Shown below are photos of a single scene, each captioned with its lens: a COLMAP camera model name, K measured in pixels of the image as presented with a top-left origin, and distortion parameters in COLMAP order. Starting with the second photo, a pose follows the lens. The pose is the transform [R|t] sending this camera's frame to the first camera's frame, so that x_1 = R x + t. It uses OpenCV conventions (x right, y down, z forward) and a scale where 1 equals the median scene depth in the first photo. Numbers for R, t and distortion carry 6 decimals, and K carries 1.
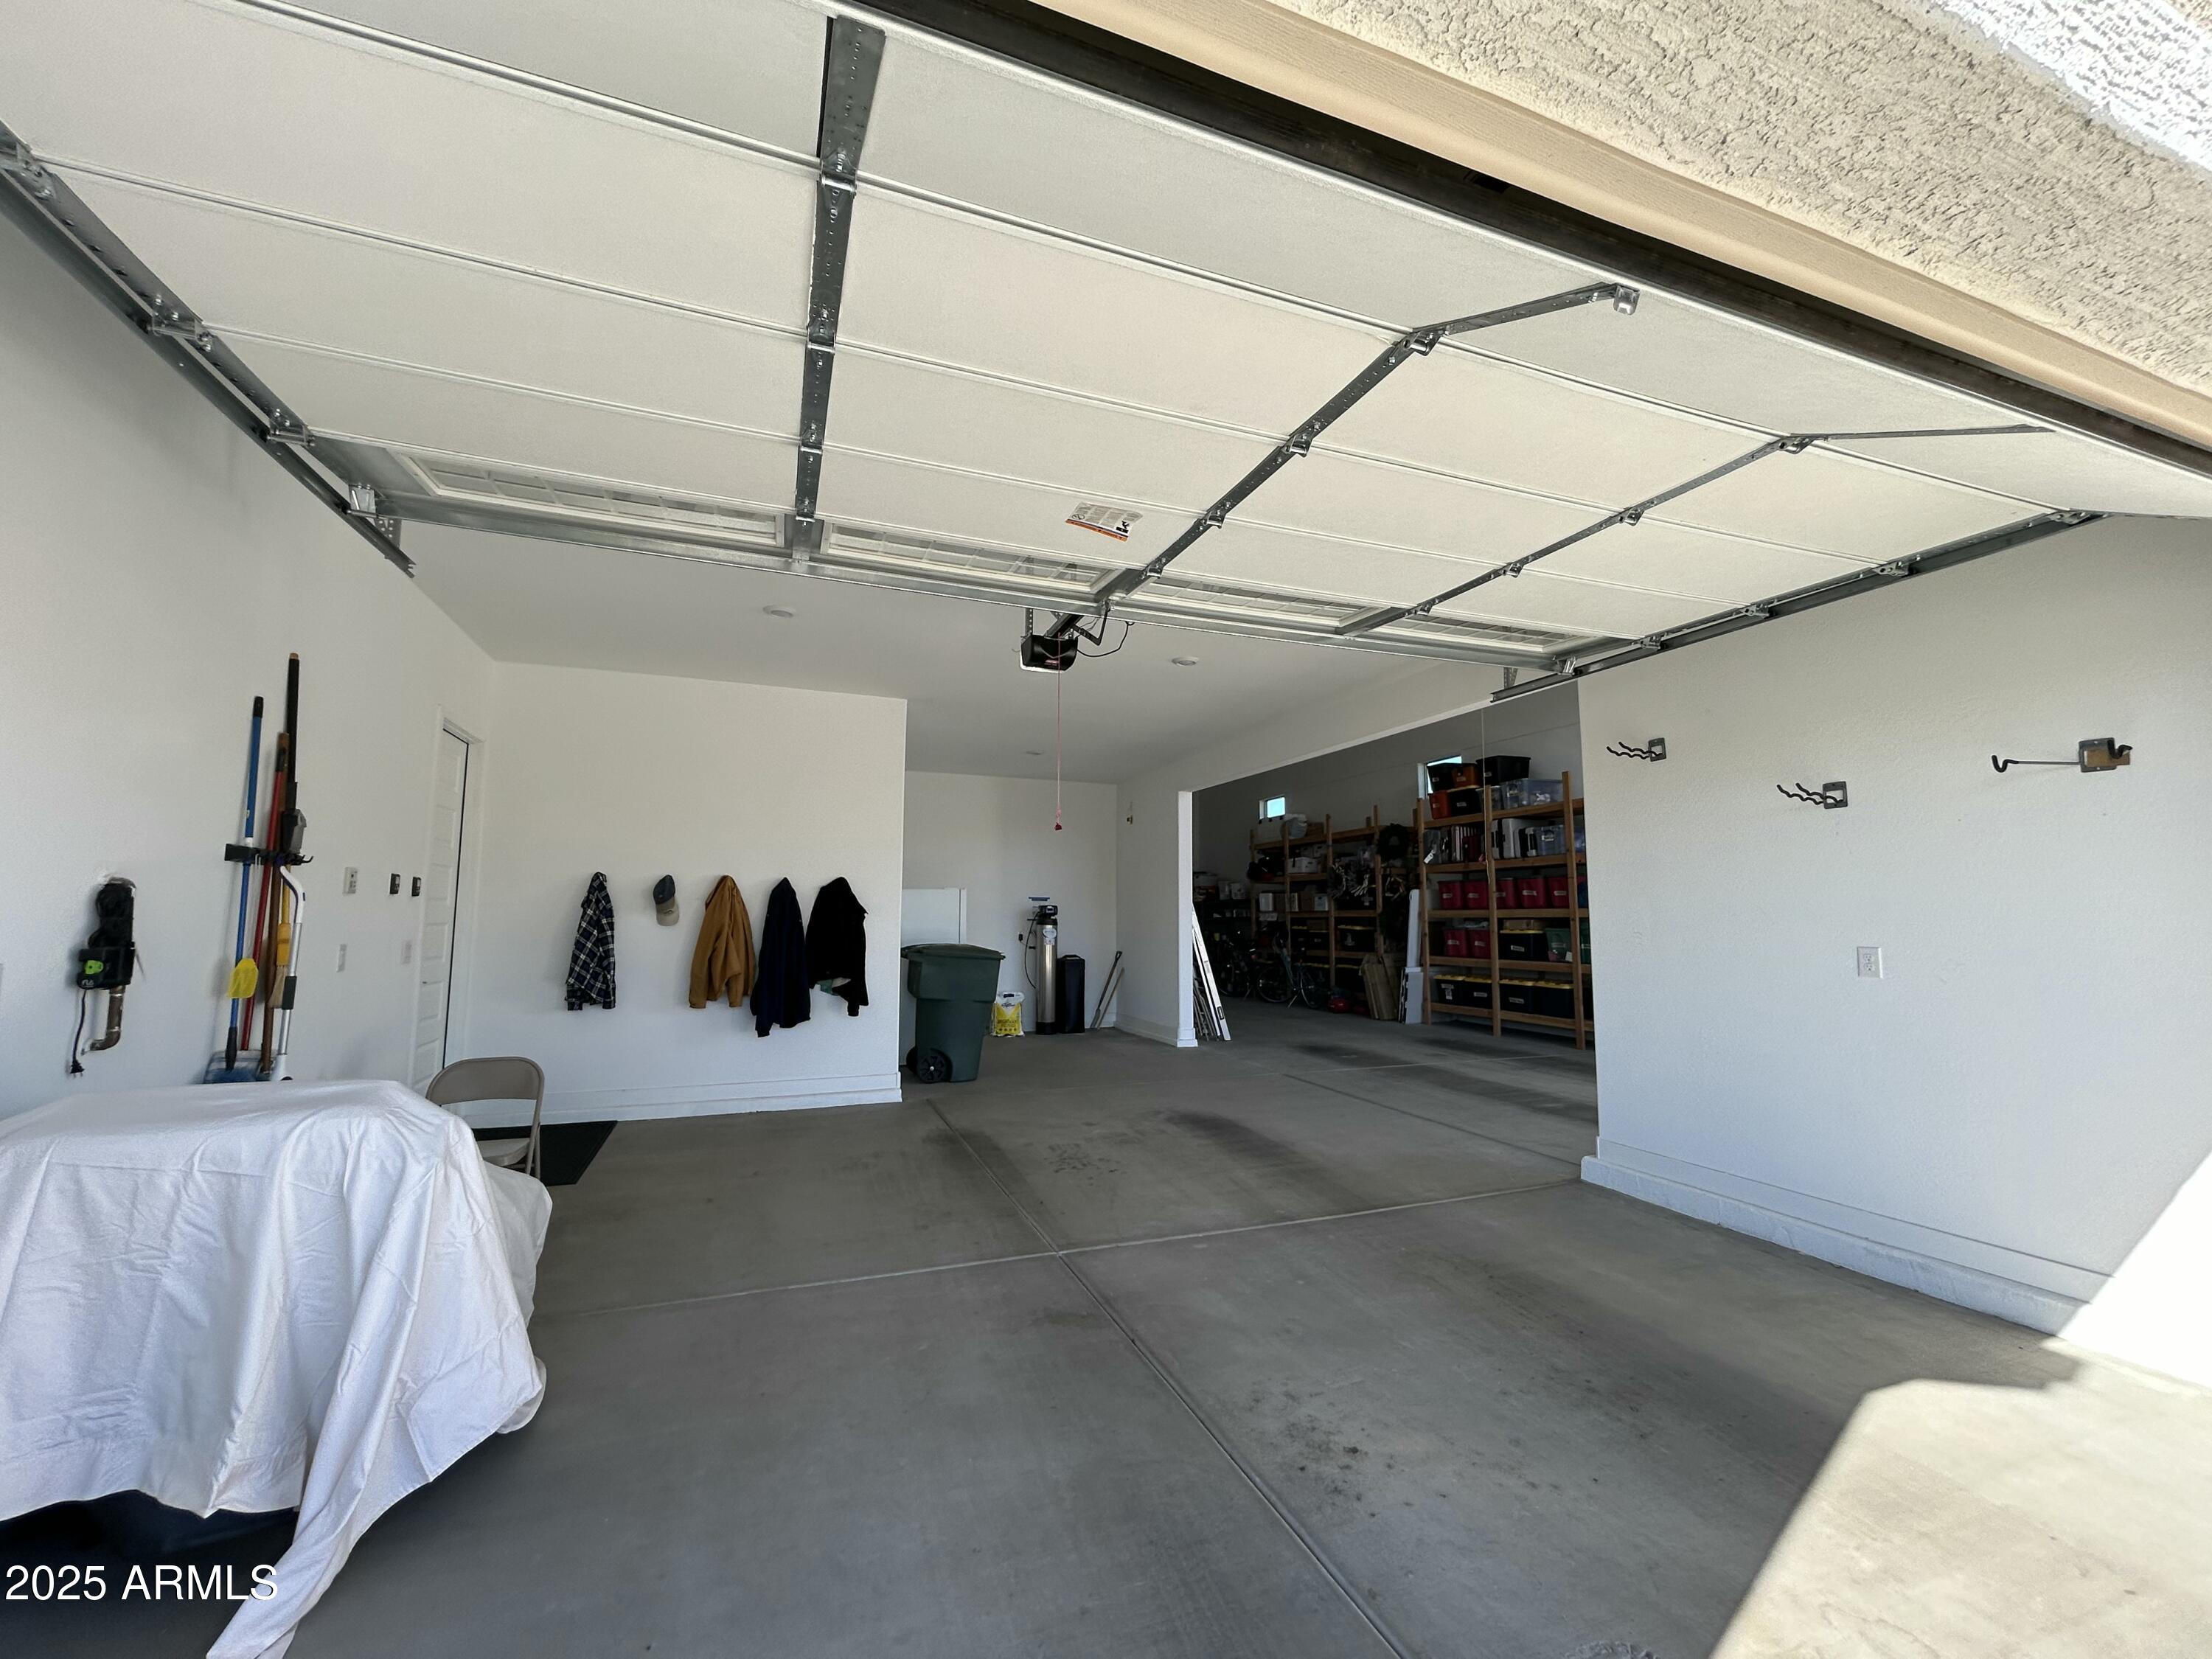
lens RADIAL K [[903.9, 0, 1105.6], [0, 903.9, 830.4], [0, 0, 1]] dist [-0.001094, -0.000559]
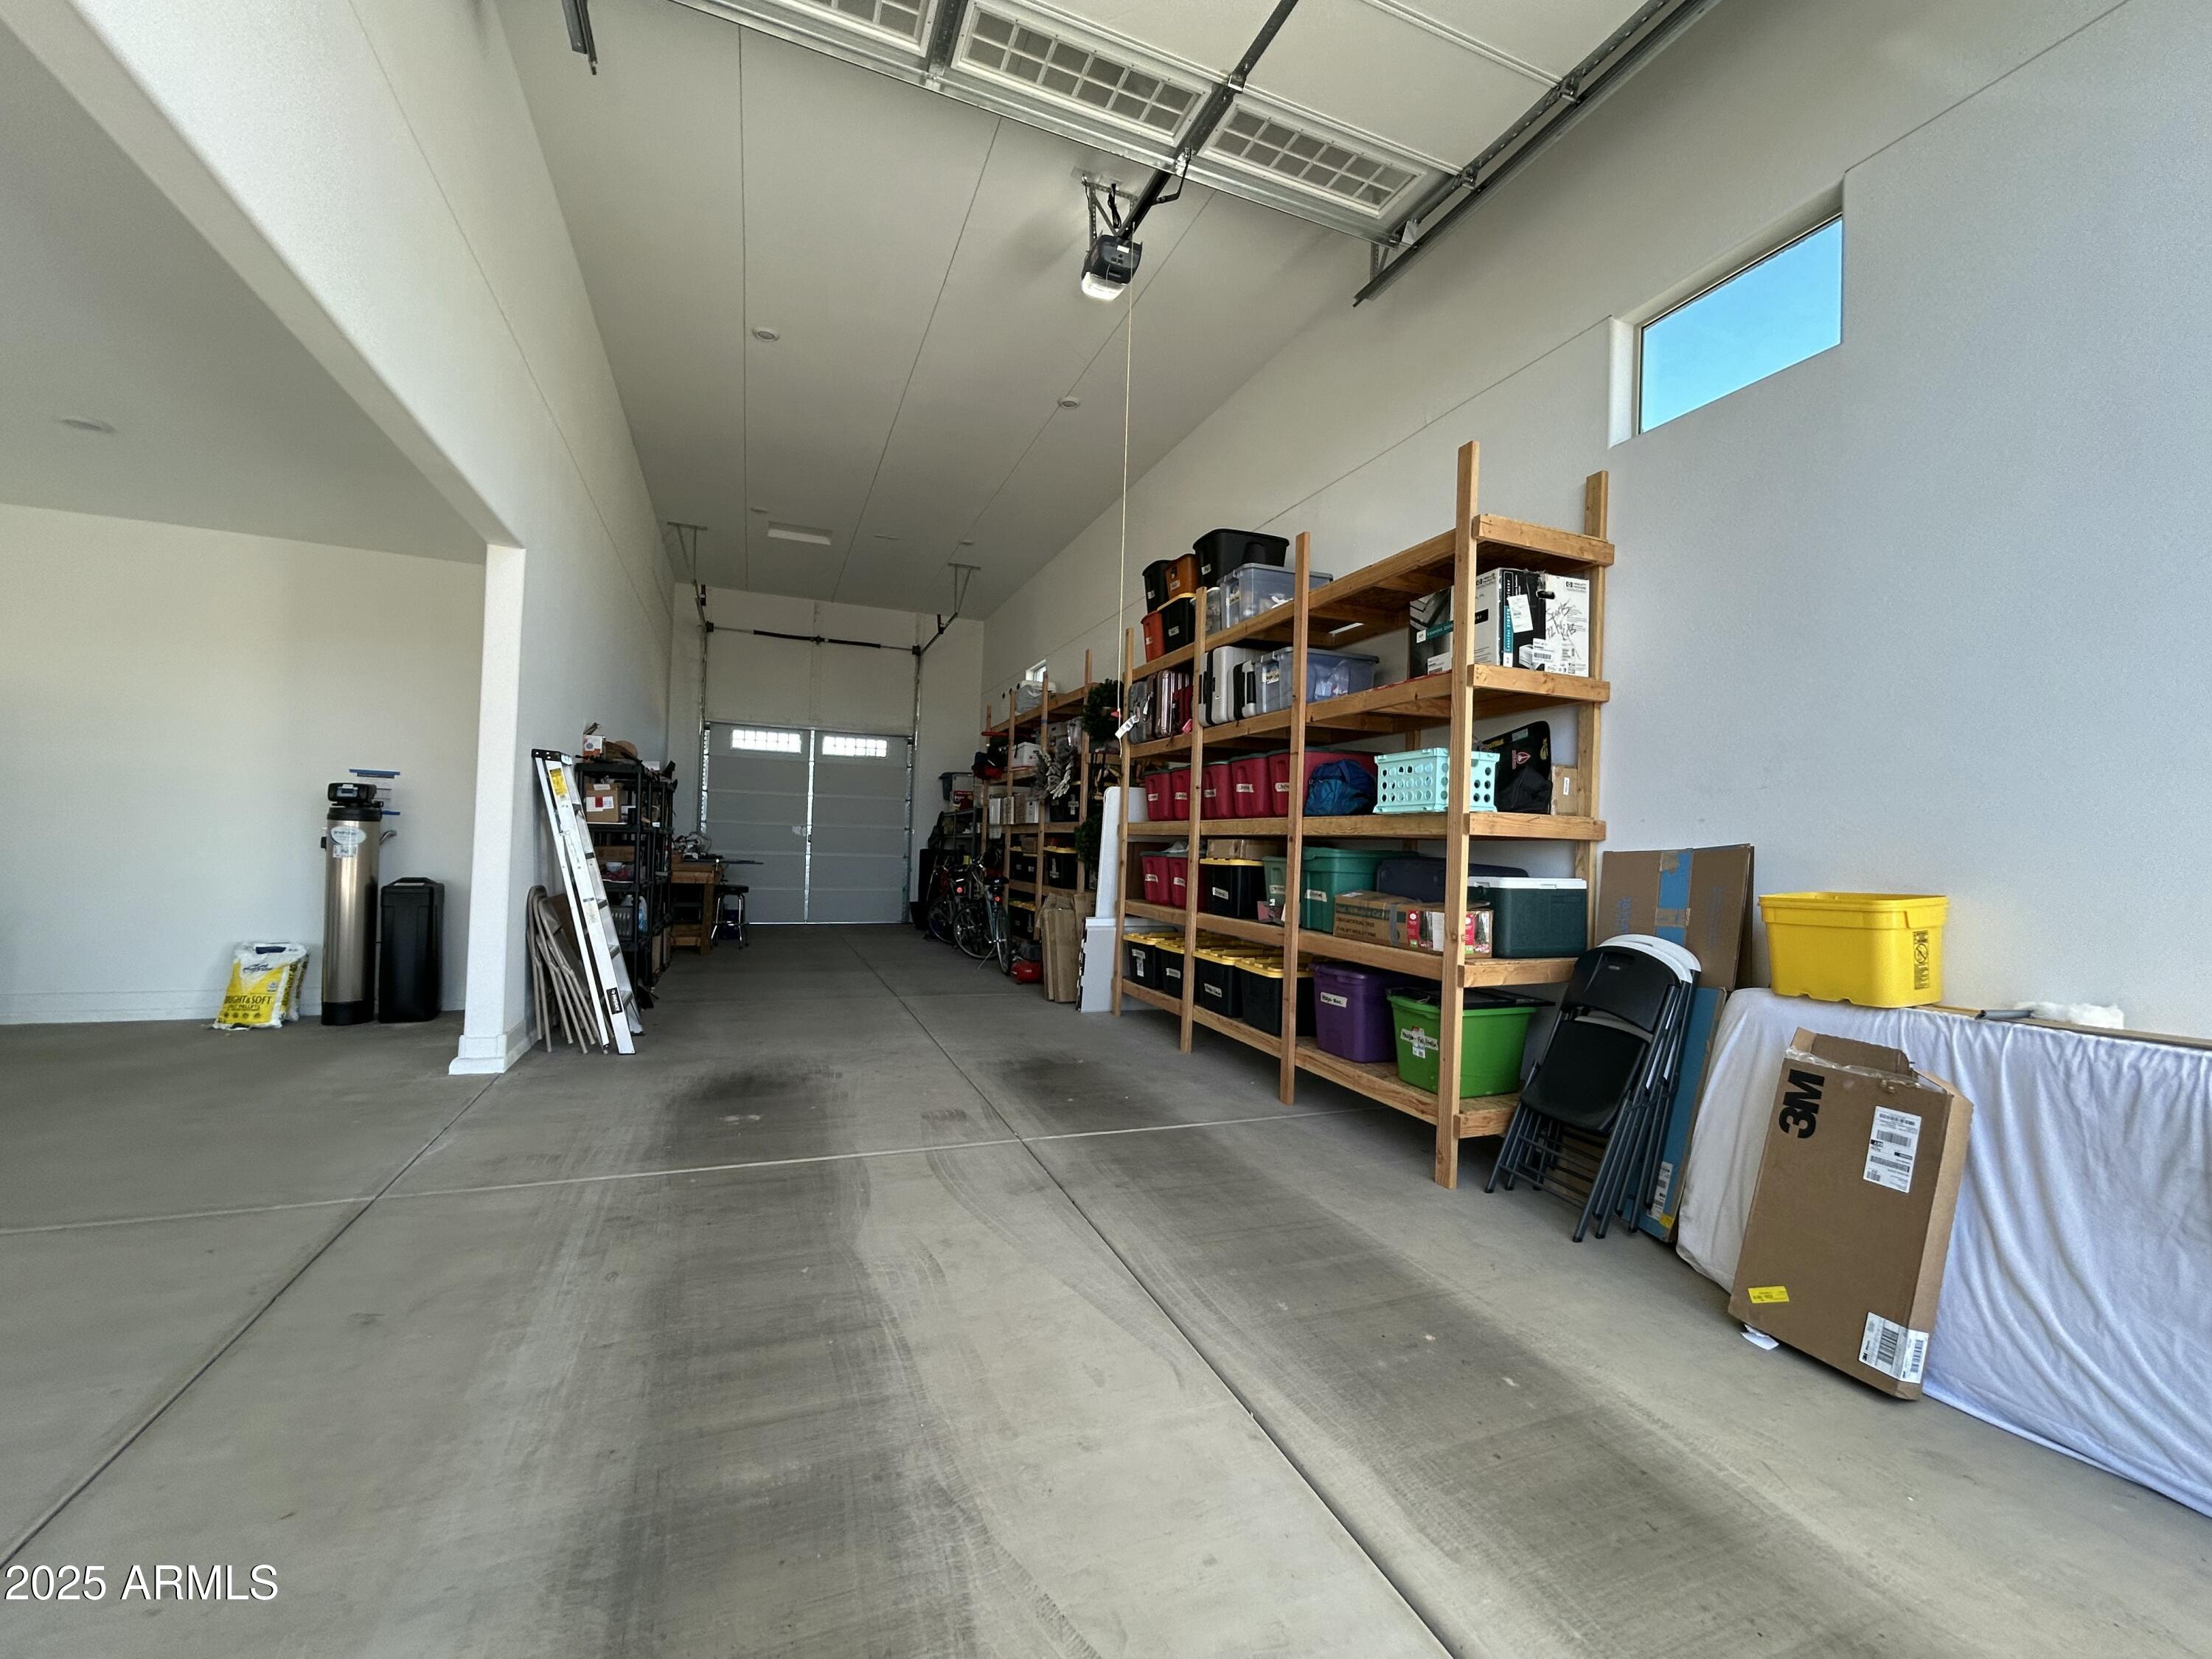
lens RADIAL K [[903.9, 0, 1105.6], [0, 903.9, 830.4], [0, 0, 1]] dist [-0.001094, -0.000559]
pose [[0.999267, 0.033657, 0.018220, 0.371954], [-0.035028, 0.996095, 0.081043, 0.052829], [-0.015421, -0.081622, 0.996544, 0.470706]]
